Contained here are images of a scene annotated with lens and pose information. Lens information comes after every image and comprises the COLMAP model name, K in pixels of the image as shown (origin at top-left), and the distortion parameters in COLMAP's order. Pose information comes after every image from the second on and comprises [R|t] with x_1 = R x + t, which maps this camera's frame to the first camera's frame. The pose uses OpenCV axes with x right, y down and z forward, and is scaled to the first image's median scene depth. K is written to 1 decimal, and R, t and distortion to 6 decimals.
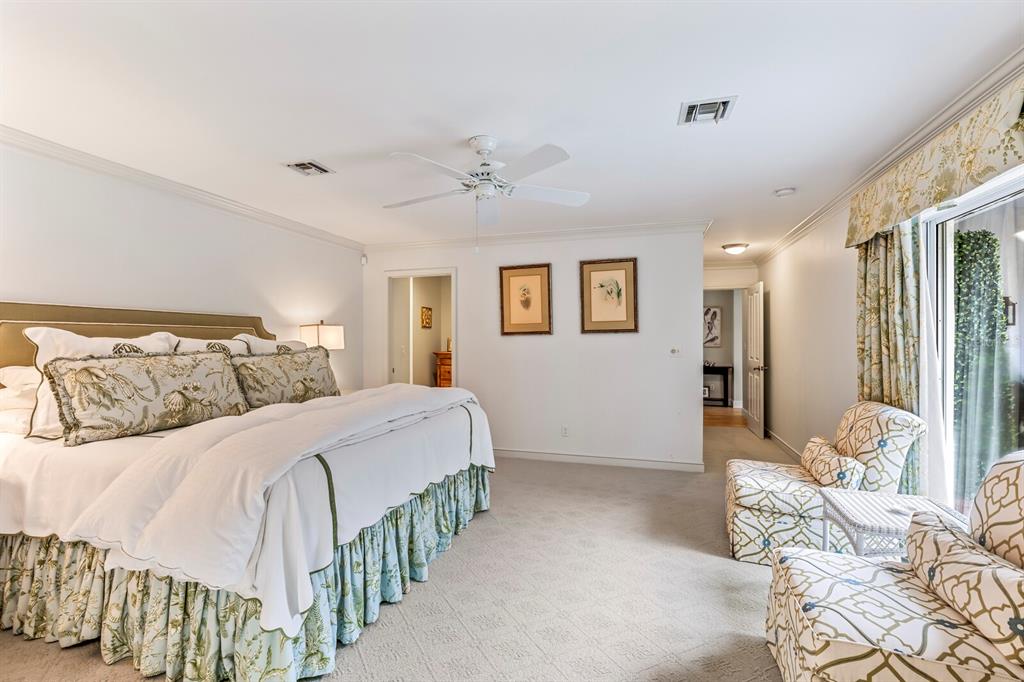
lens RADIAL K [[465.3, 0, 515.7], [0, 465.3, 336.4], [0, 0, 1]] dist [0.004634, 0.001505]
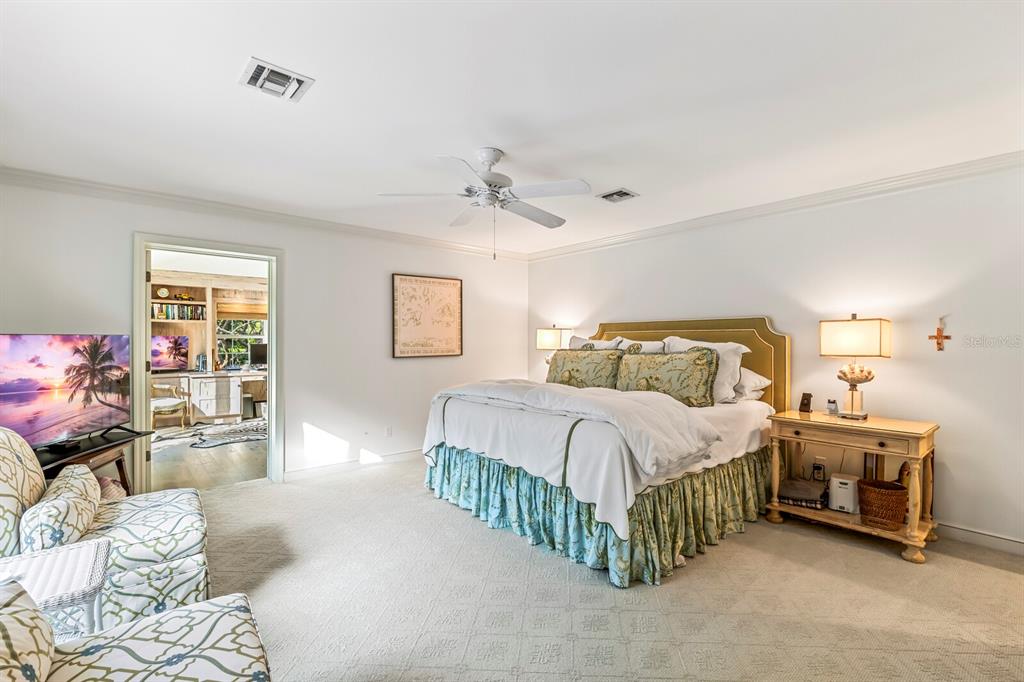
lens RADIAL K [[465.3, 0, 515.7], [0, 465.3, 336.4], [0, 0, 1]] dist [0.004634, 0.001505]
pose [[-0.539884, -0.003163, -0.841733, 0.782991], [0.005057, 0.999963, -0.007001, 0.002264], [0.841724, -0.008036, -0.539848, 1.600156]]
